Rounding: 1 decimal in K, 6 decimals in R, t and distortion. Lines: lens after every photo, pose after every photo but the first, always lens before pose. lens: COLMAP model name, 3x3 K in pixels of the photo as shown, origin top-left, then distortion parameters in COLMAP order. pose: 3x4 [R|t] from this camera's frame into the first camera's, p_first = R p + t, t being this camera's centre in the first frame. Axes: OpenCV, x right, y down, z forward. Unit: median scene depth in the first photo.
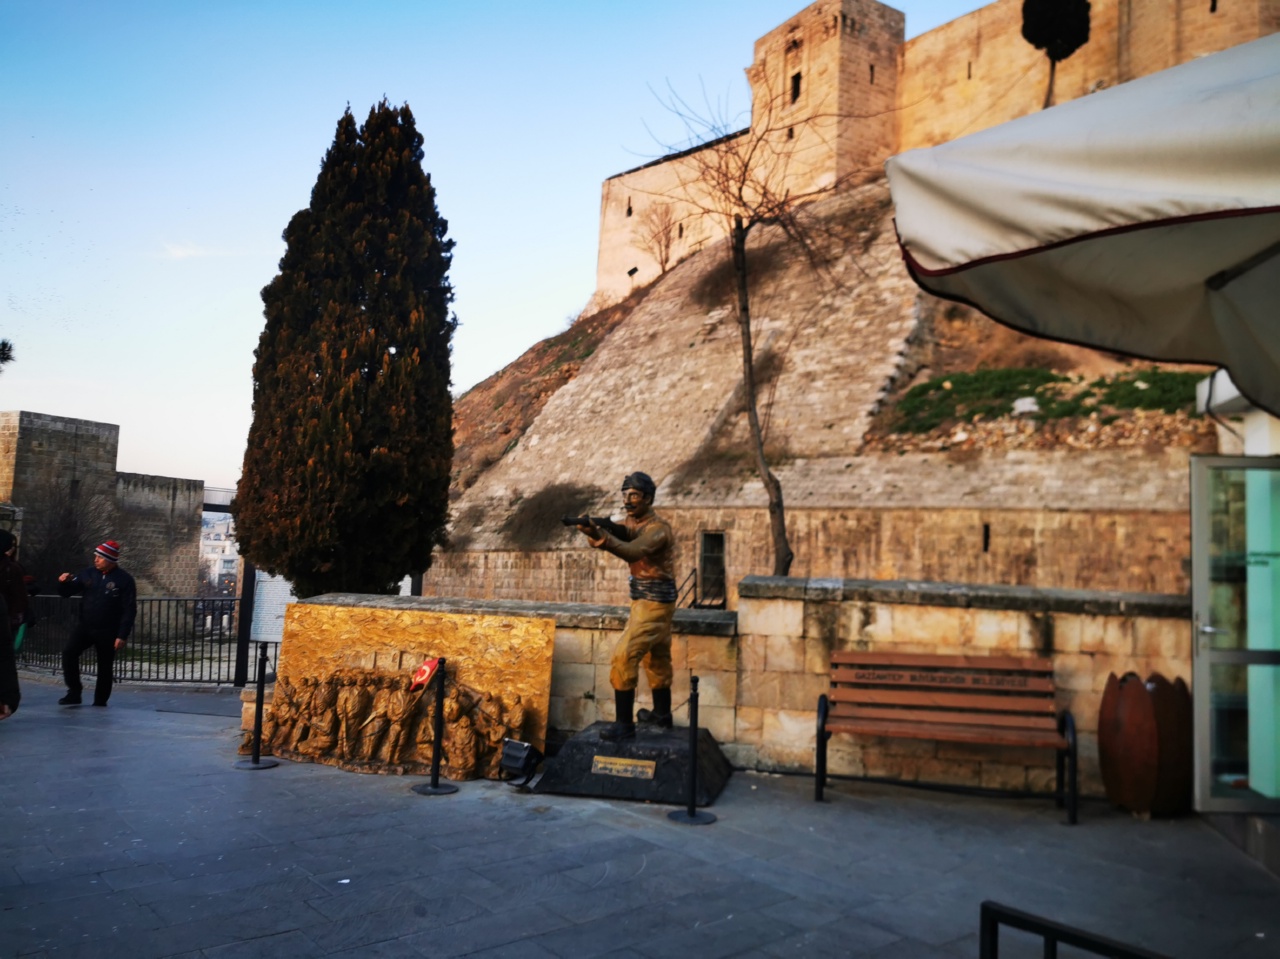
lens RADIAL K [[1032.0, 0, 640.0], [0, 1032.0, 479.5], [0, 0, 1]] dist [0.024992, -0.001406]
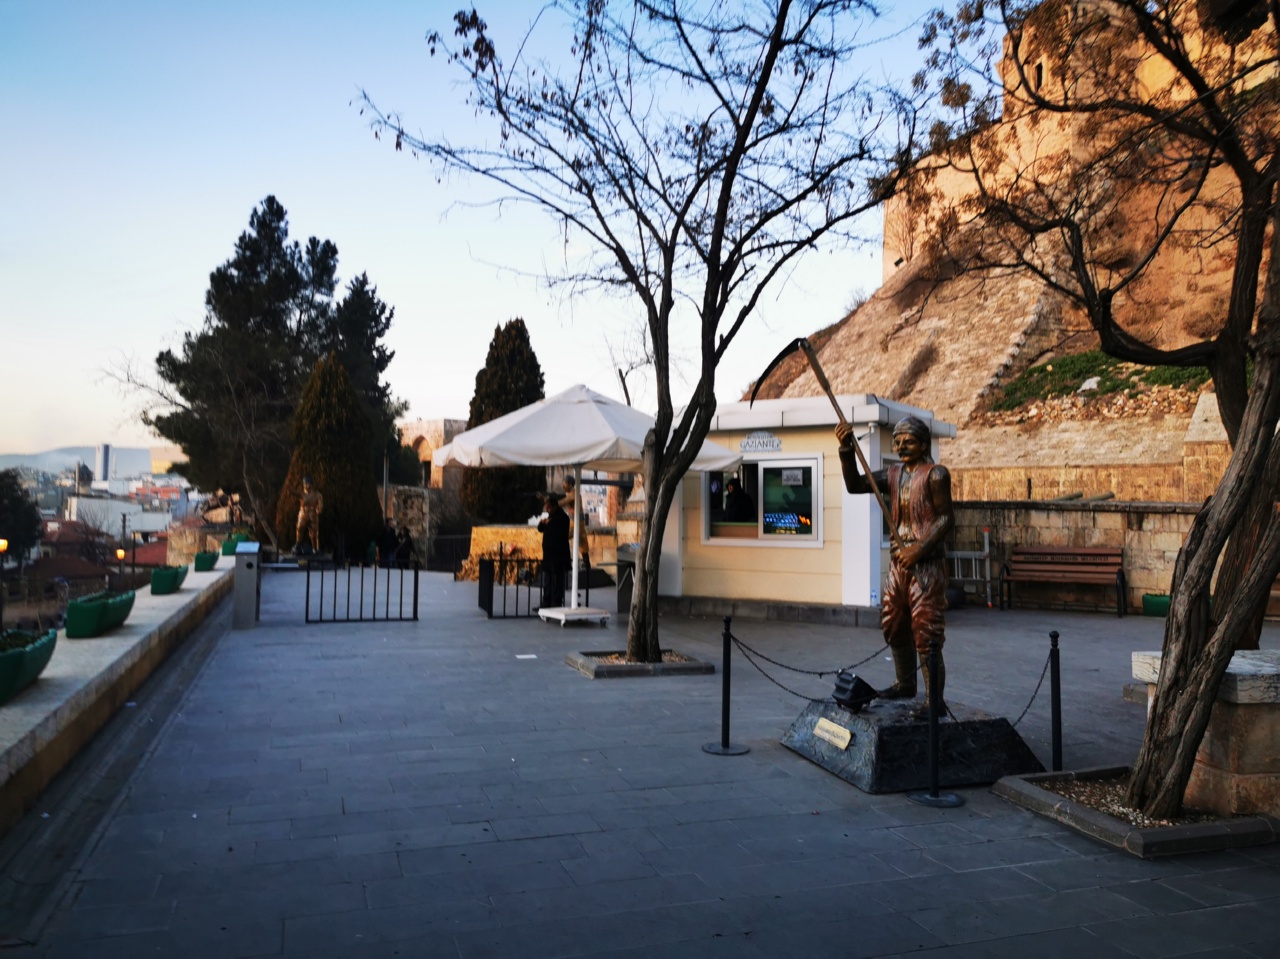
lens RADIAL K [[1032.0, 0, 640.0], [0, 1032.0, 479.5], [0, 0, 1]] dist [0.024992, -0.001406]
pose [[0.929057, -0.037410, -0.368041, 0.302367], [0.050751, 0.998356, 0.026633, -0.014928], [0.366440, -0.043421, 0.929428, -0.379047]]
